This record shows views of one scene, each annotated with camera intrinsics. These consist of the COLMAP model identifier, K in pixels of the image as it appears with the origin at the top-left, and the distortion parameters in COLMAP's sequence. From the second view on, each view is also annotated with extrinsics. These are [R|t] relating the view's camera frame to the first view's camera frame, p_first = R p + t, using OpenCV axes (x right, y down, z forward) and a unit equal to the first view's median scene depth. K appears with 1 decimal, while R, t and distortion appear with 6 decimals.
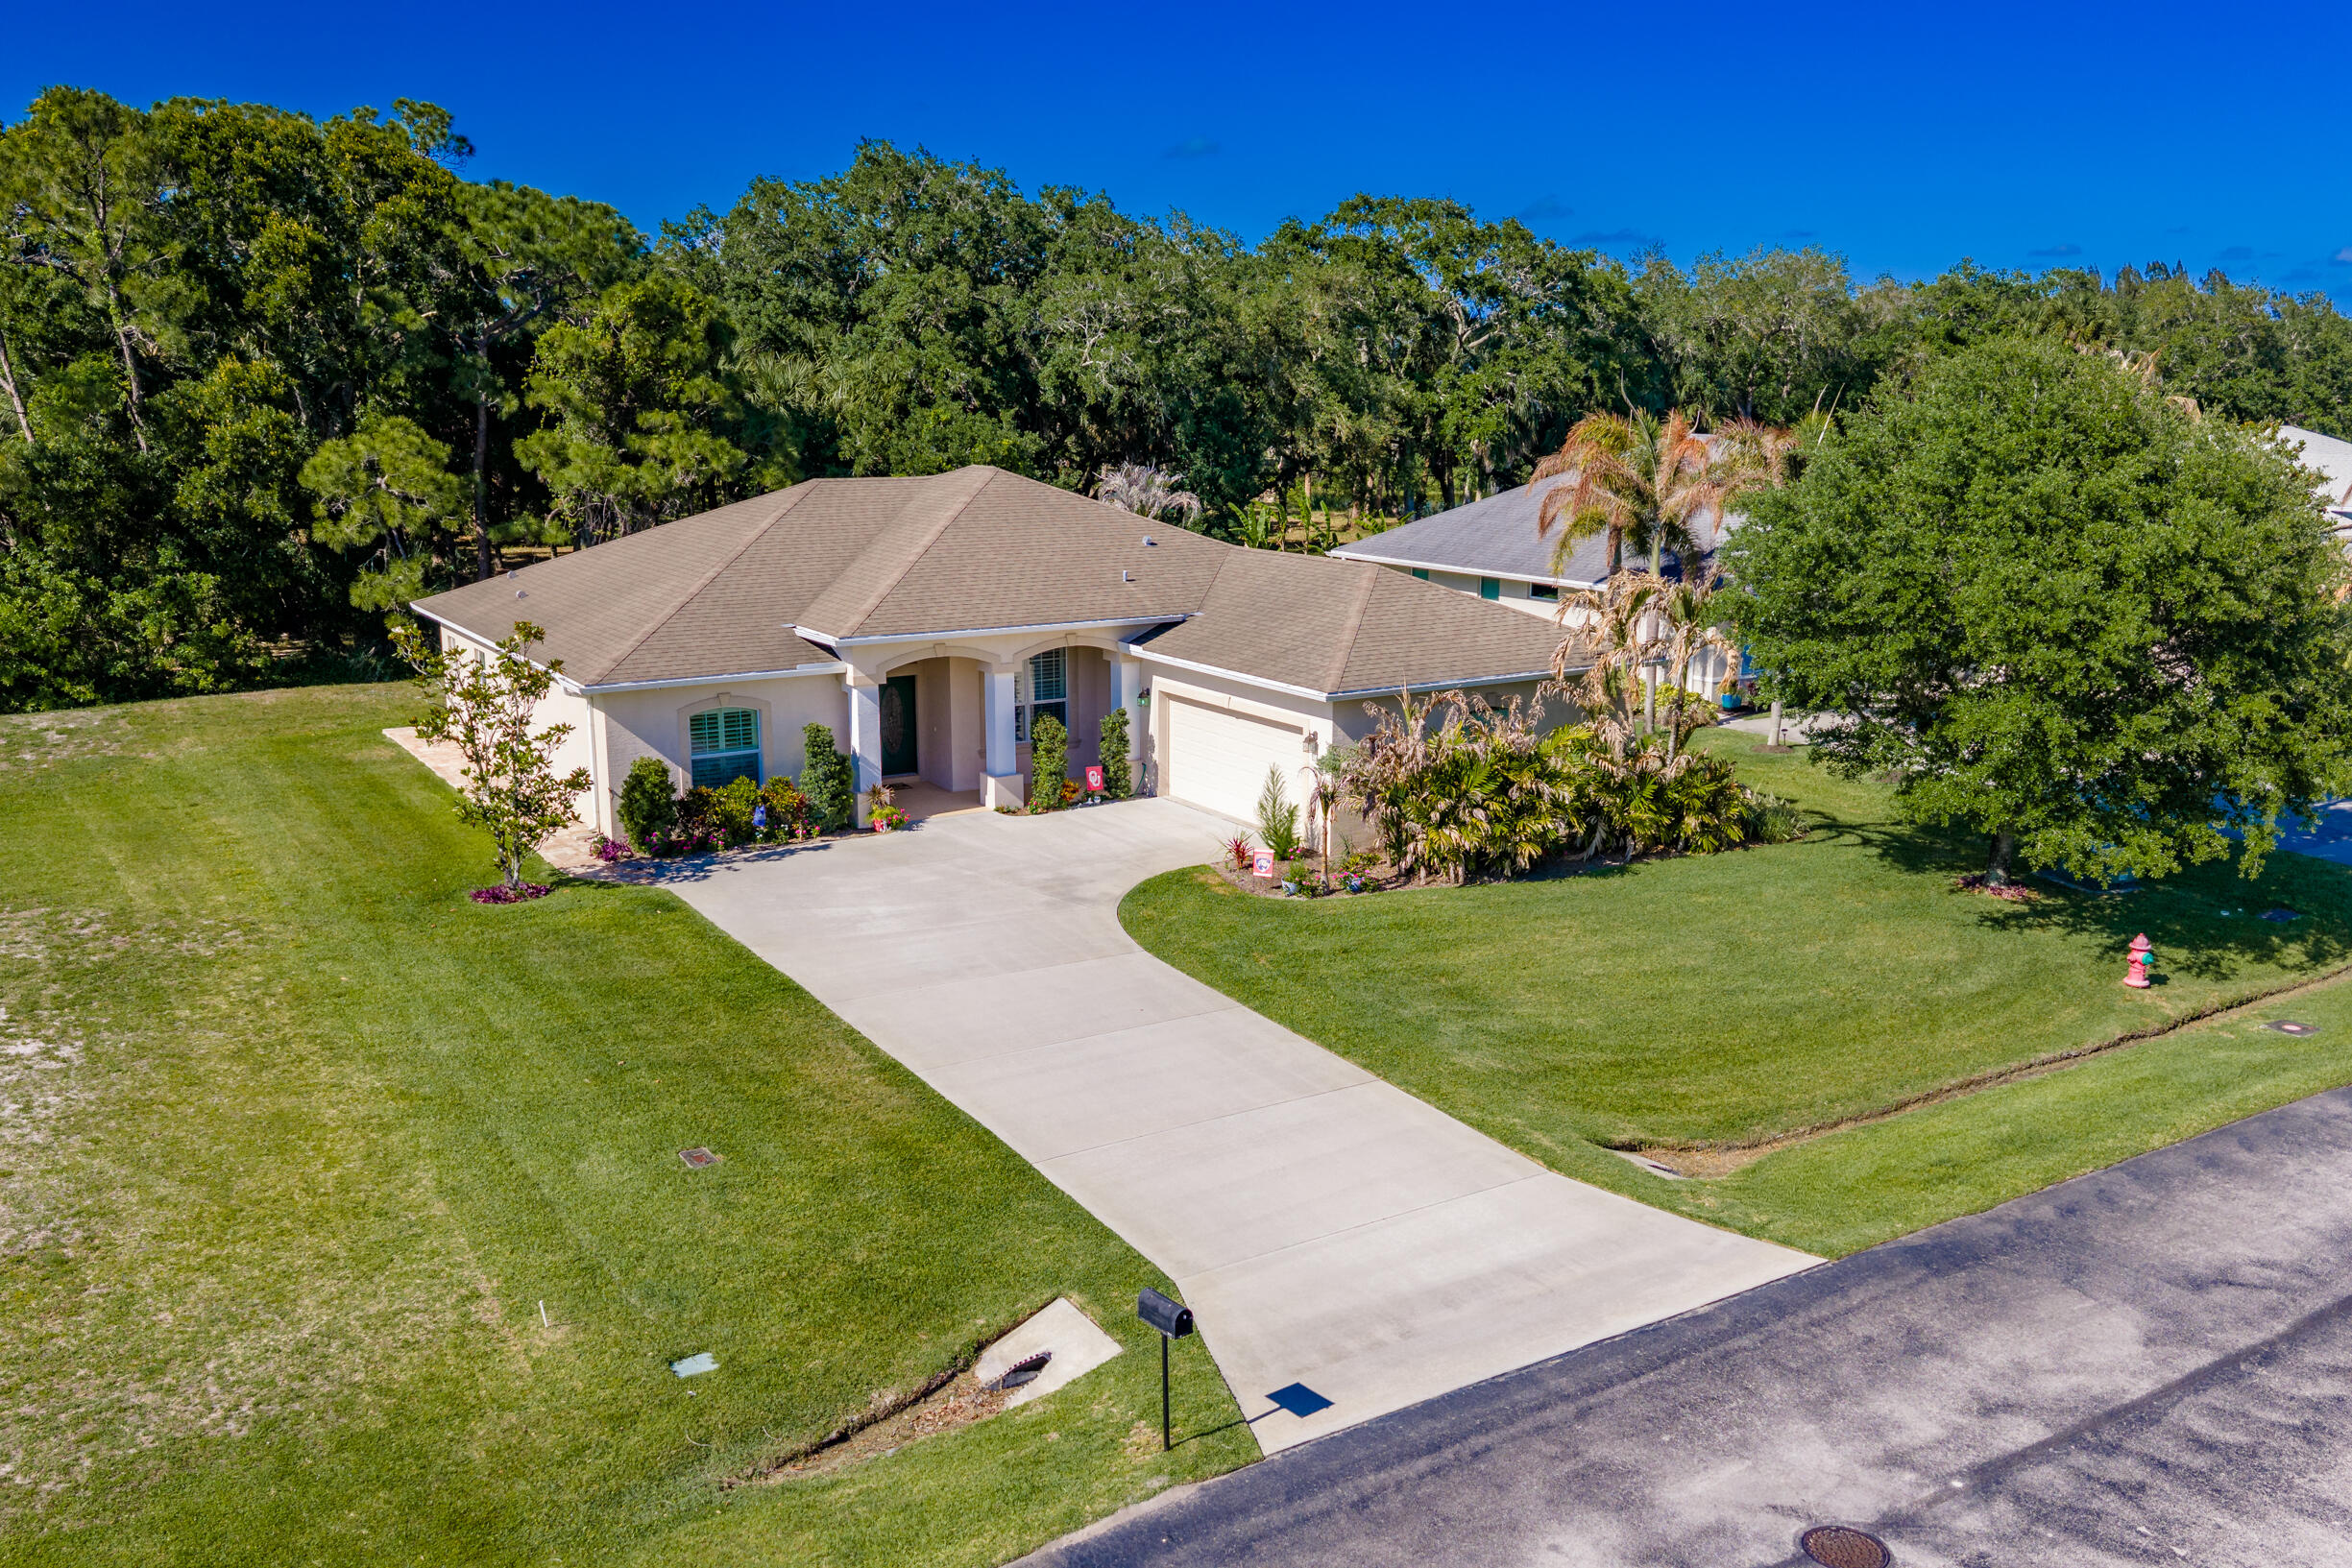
lens RADIAL K [[1958.2, 0, 1176.0], [0, 1958.2, 784.0], [0, 0, 1]] dist [0.030569, -0.006938]
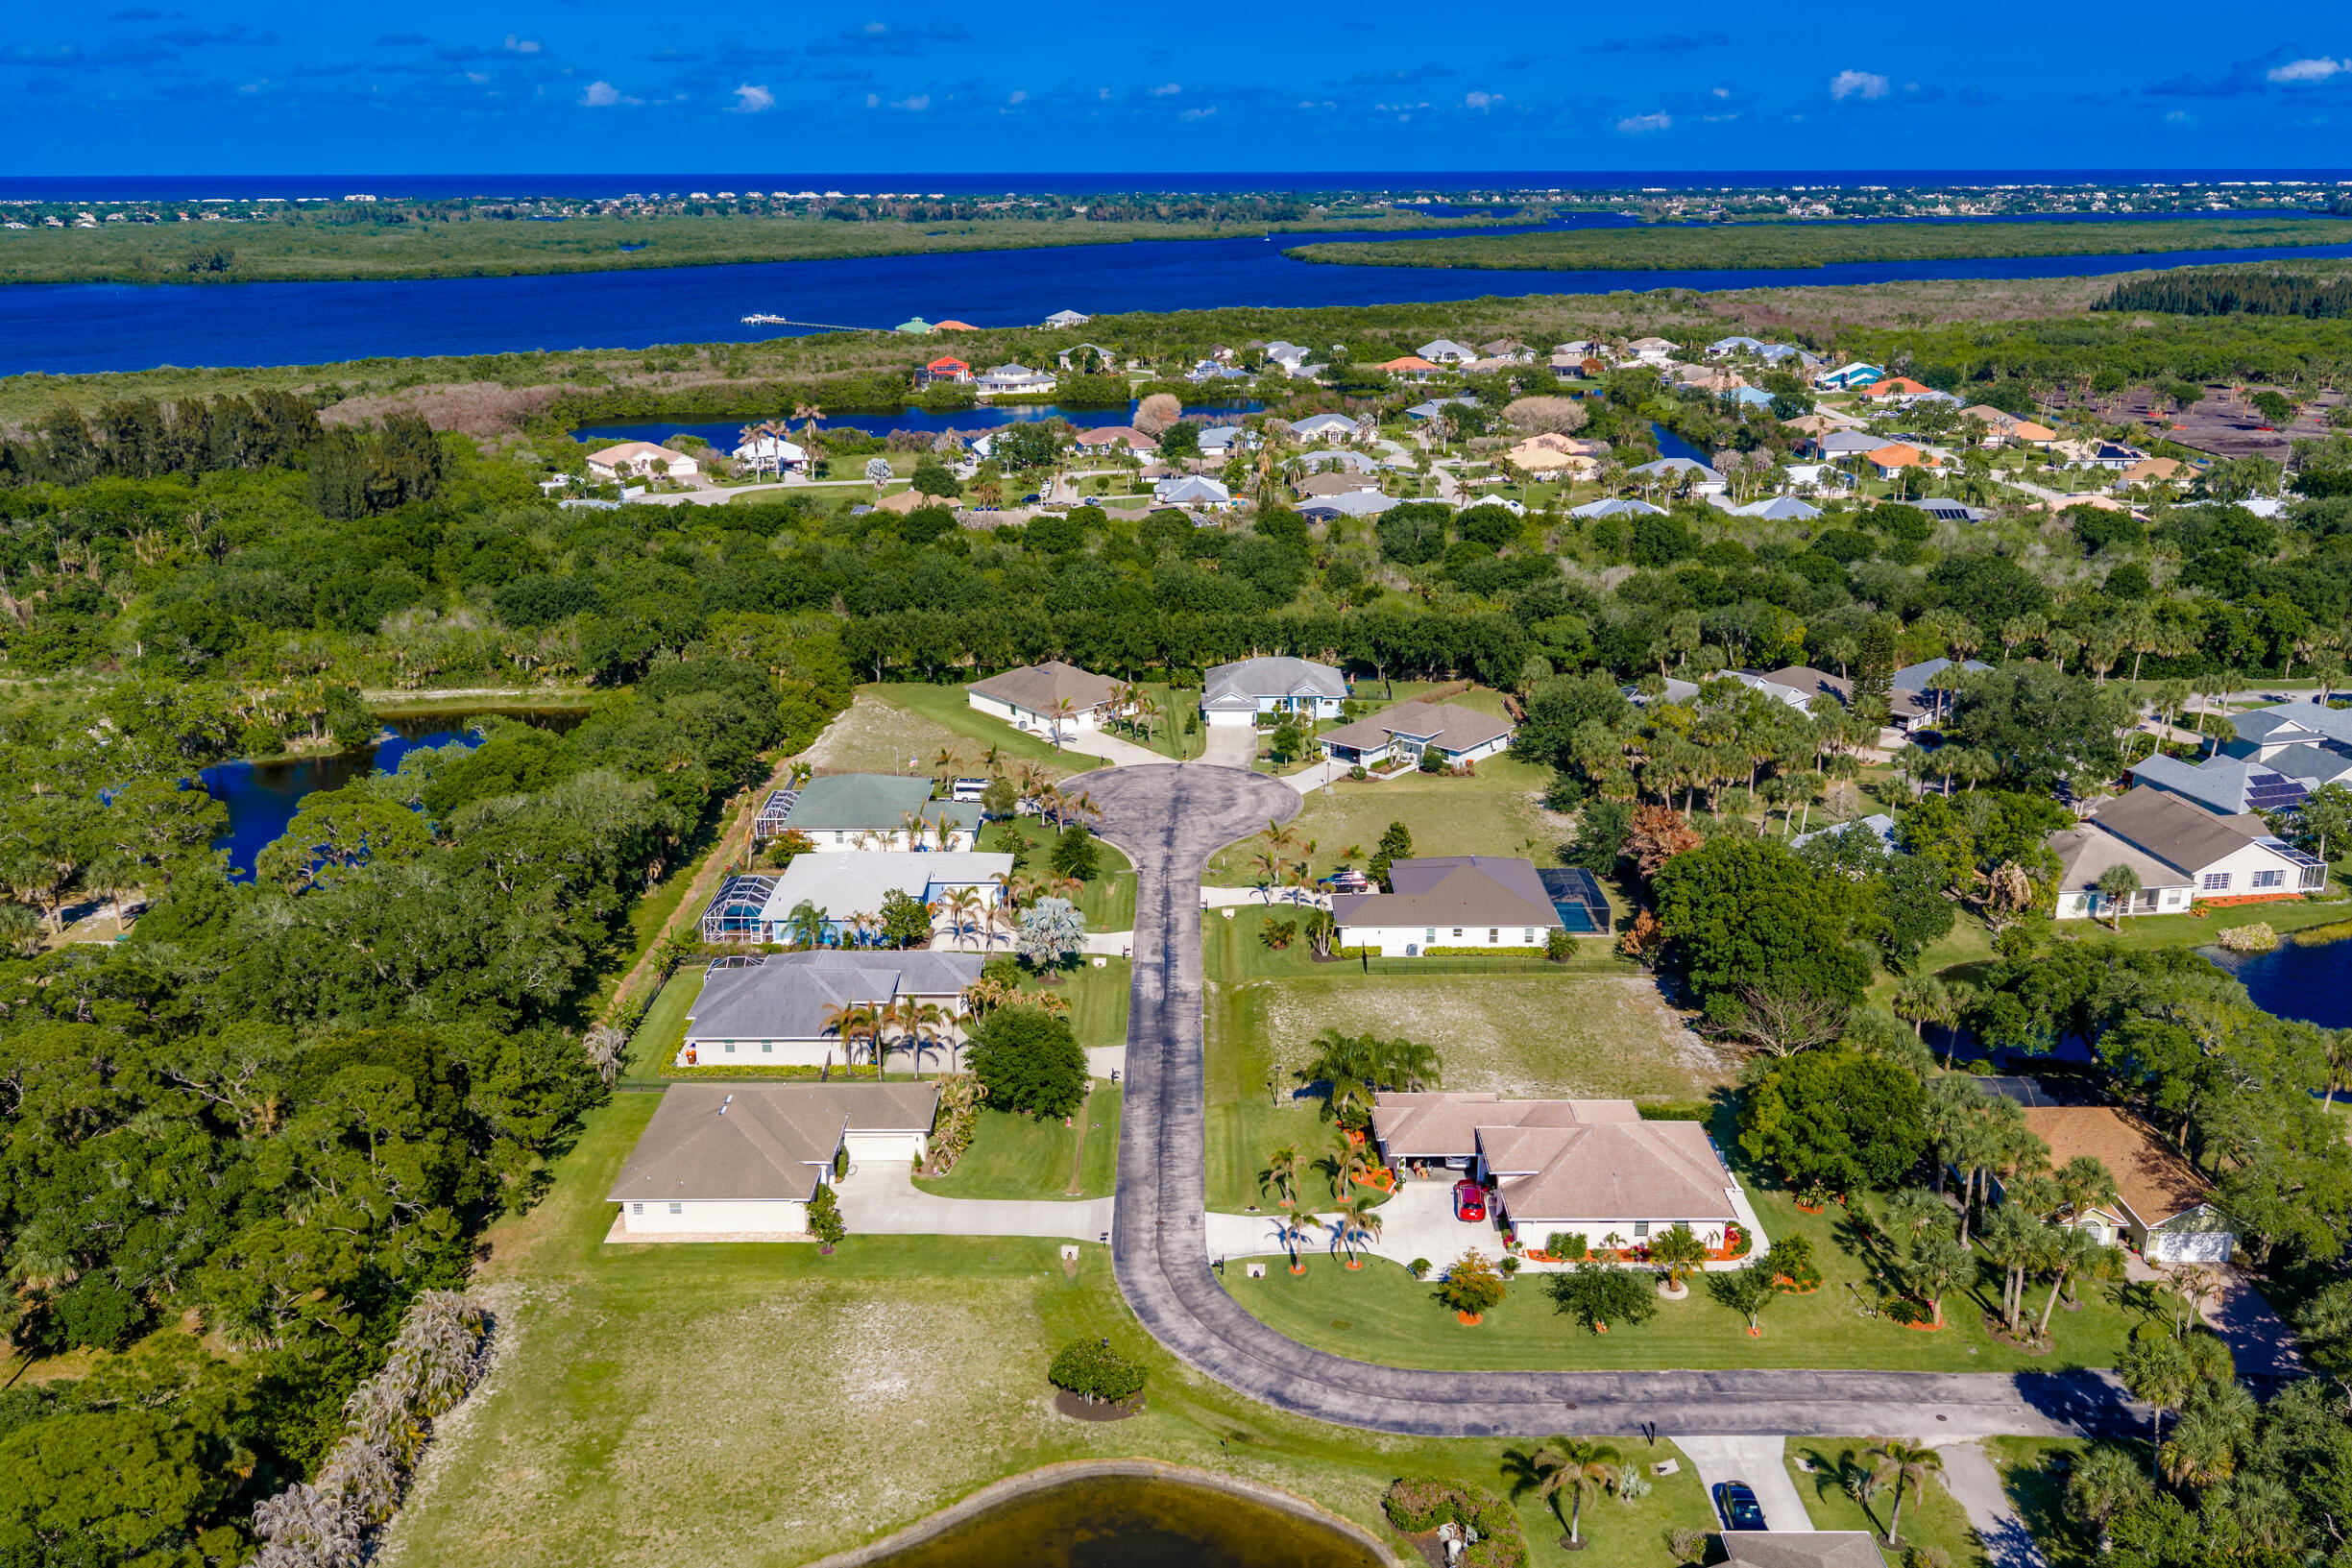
lens RADIAL K [[1971.6, 0, 1176.0], [0, 1971.6, 784.0], [0, 0, 1]] dist [0.009445, 0.007157]
pose [[0.530443, -0.262178, 0.806159, -1.935937], [0.177850, 0.964227, 0.196562, -1.010654], [-0.828855, 0.039110, 0.558095, -1.298208]]
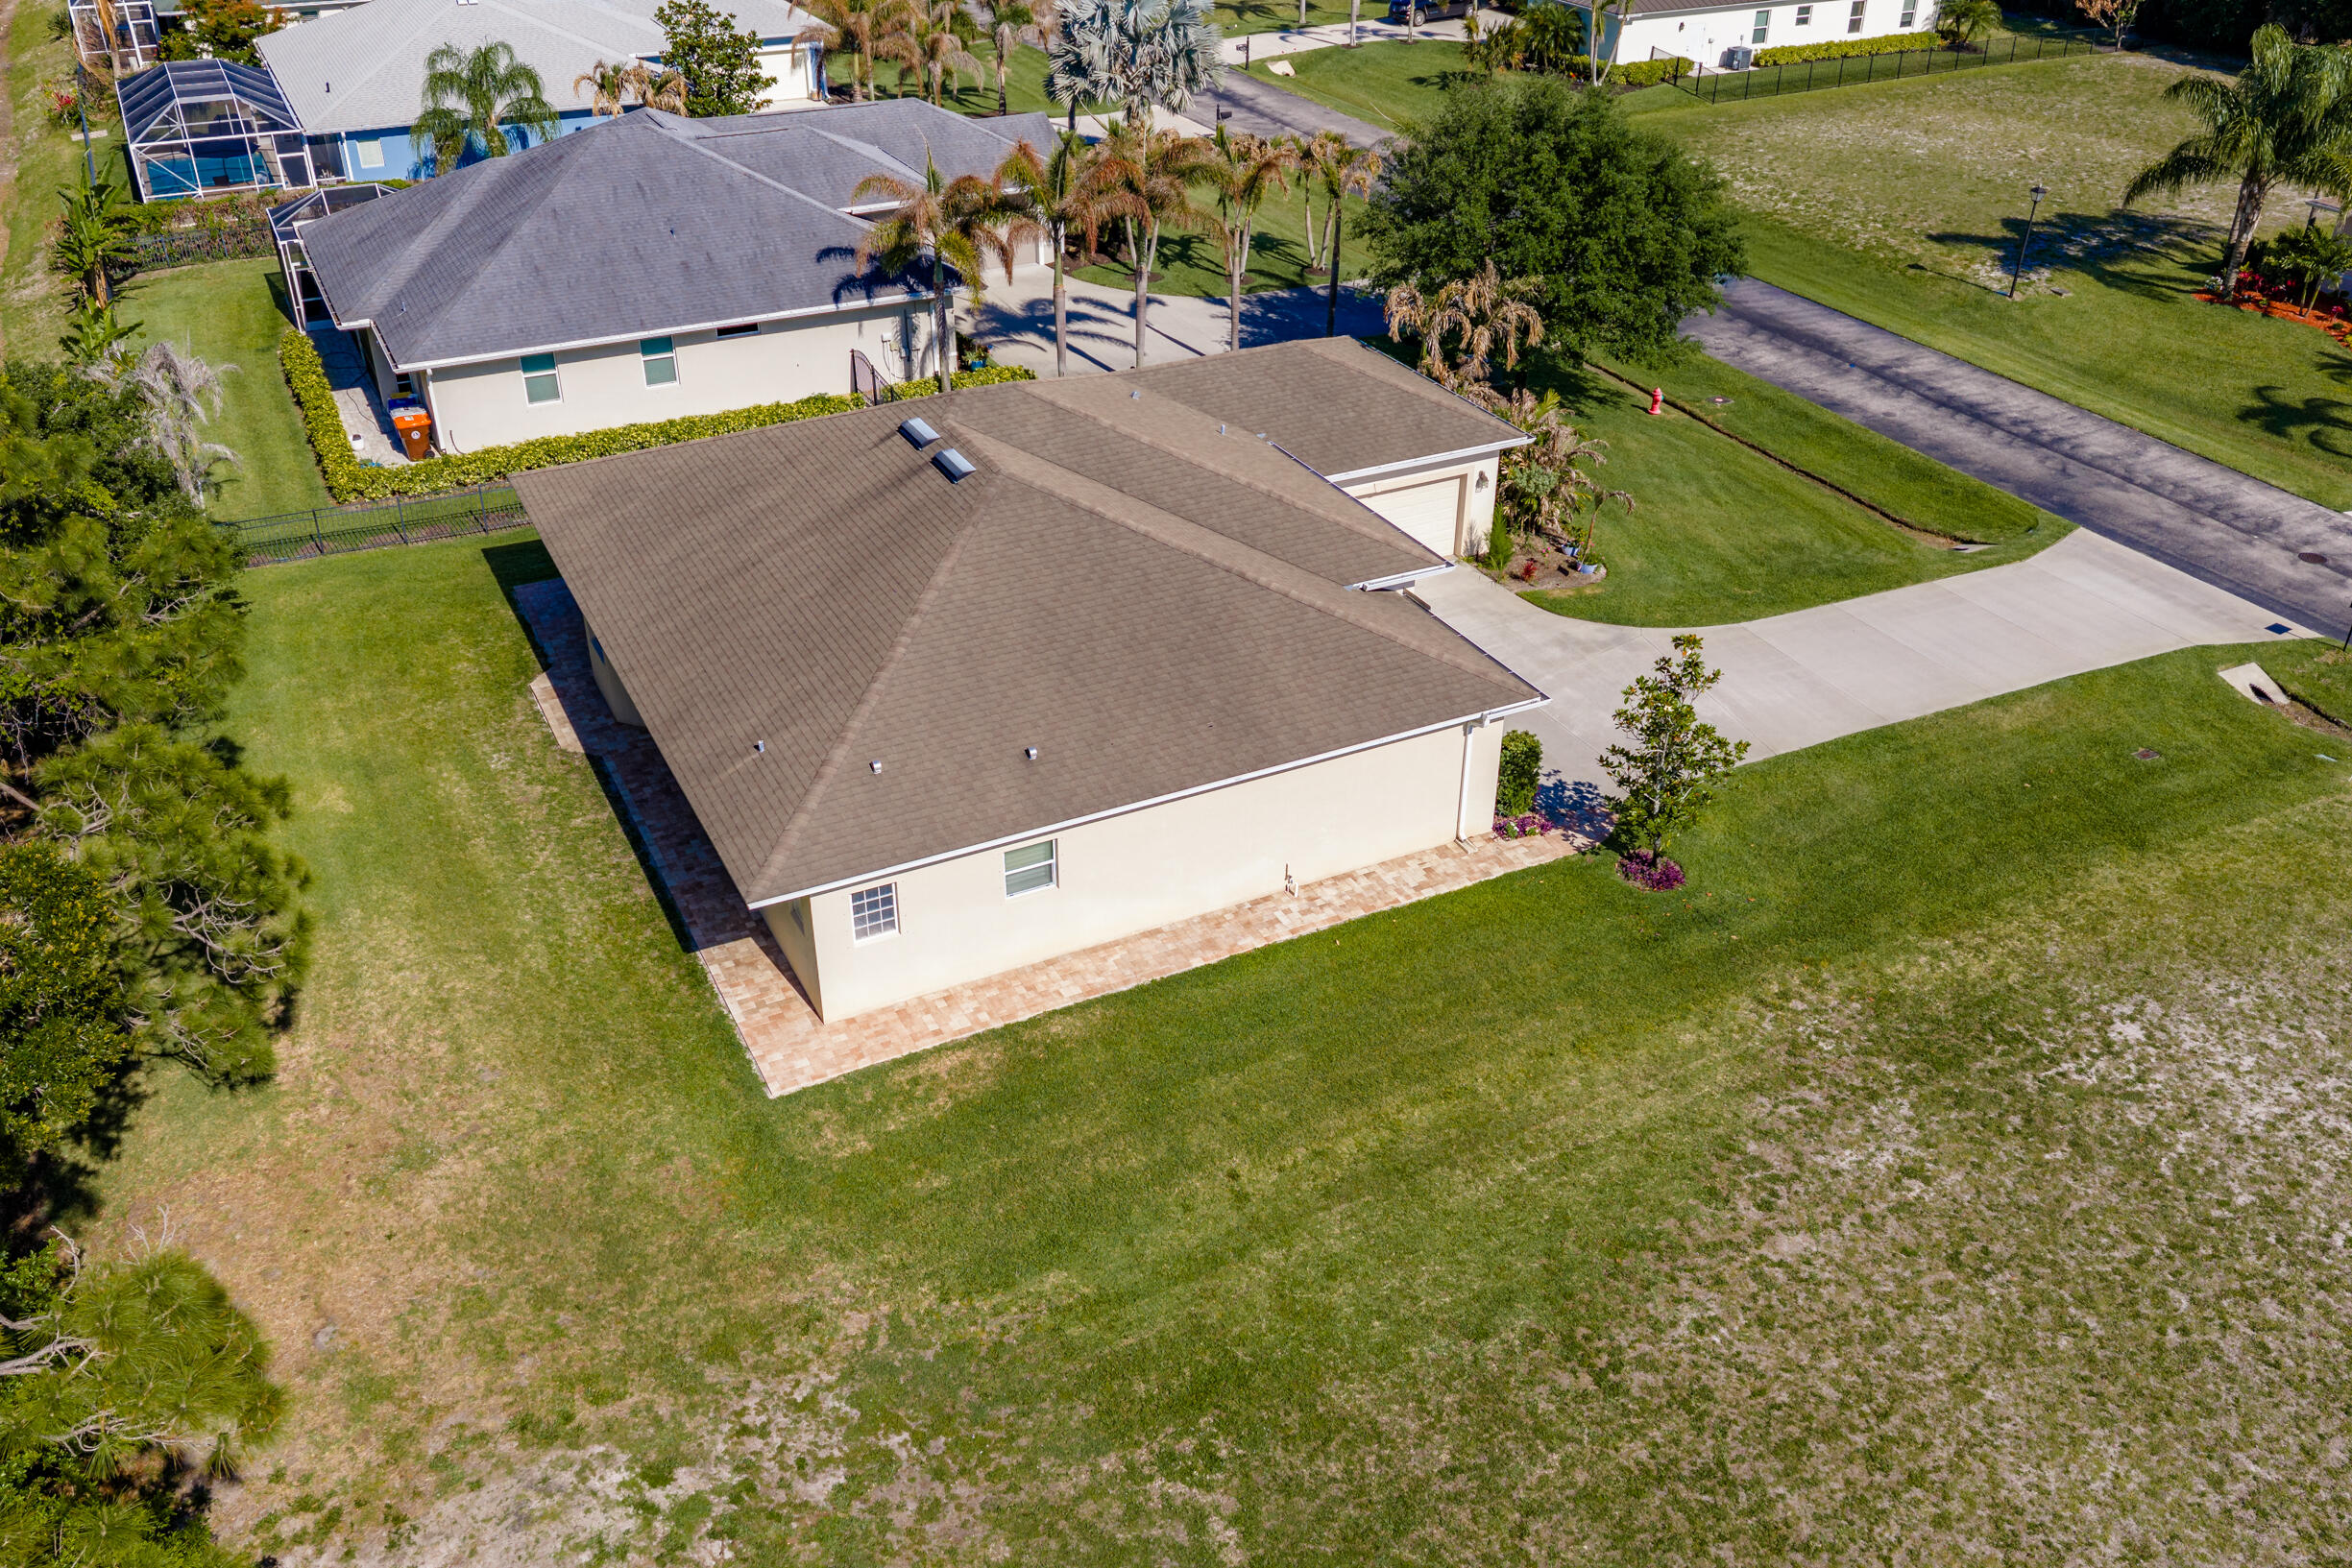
lens RADIAL K [[1971.6, 0, 1176.0], [0, 1971.6, 784.0], [0, 0, 1]] dist [0.009445, 0.007157]
pose [[0.082941, -0.515916, 0.852615, -0.778168], [0.197726, 0.847073, 0.493327, -0.355827], [-0.976742, 0.127667, 0.172267, 0.645611]]
